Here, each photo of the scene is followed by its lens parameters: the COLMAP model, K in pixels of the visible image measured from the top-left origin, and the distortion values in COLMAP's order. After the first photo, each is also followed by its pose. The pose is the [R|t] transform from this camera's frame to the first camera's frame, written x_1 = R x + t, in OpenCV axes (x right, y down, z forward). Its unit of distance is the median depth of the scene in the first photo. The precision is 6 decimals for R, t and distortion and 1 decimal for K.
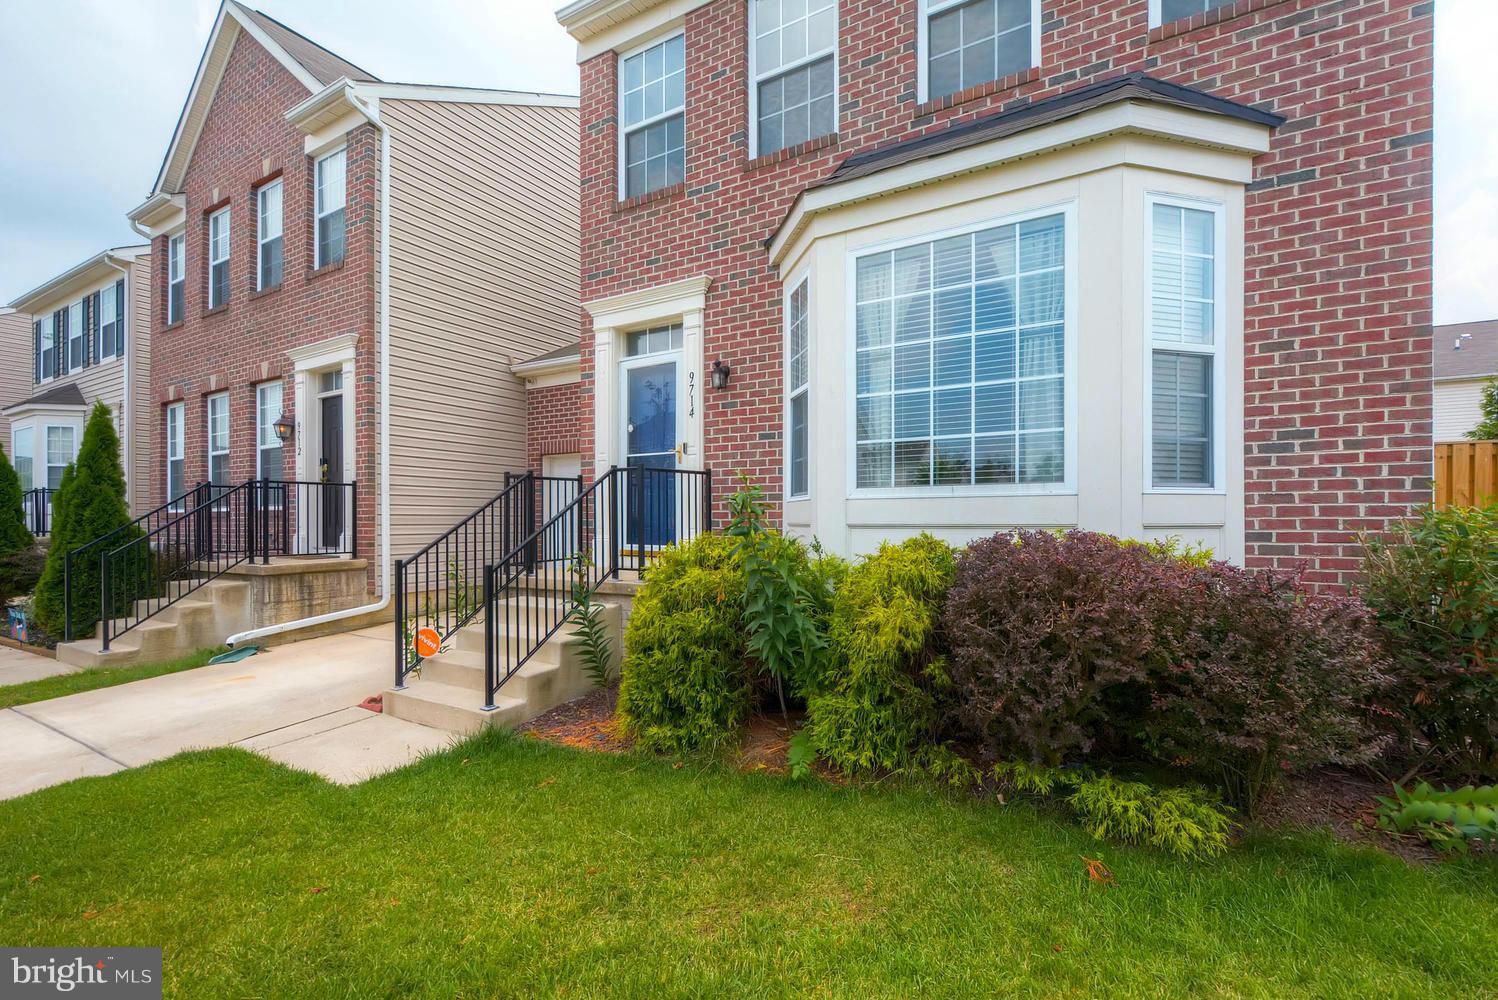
lens RADIAL K [[667.1, 0, 755.0], [0, 667.1, 508.0], [0, 0, 1]] dist [0.000633, -0.000582]
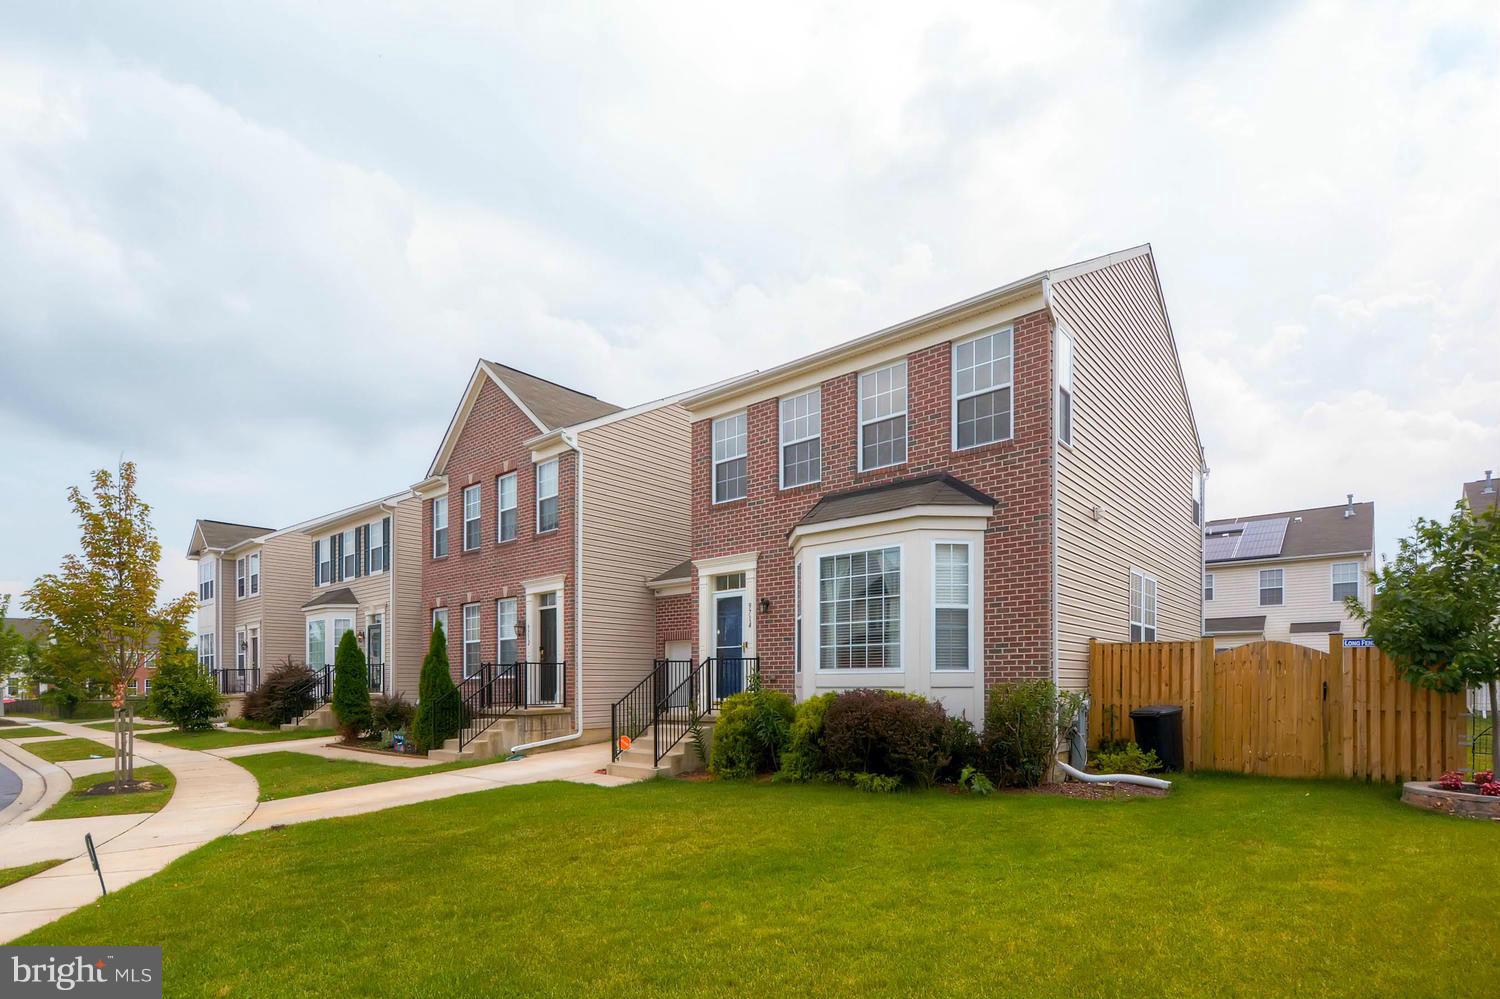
lens RADIAL K [[724.1, 0, 734.0], [0, 724.1, 517.2], [0, 0, 1]] dist [0.001915, -0.000012]
pose [[0.983403, -0.043529, -0.176134, 0.218121], [0.006863, 0.979023, -0.203635, -0.024825], [0.181303, 0.199047, 0.963073, -0.962753]]
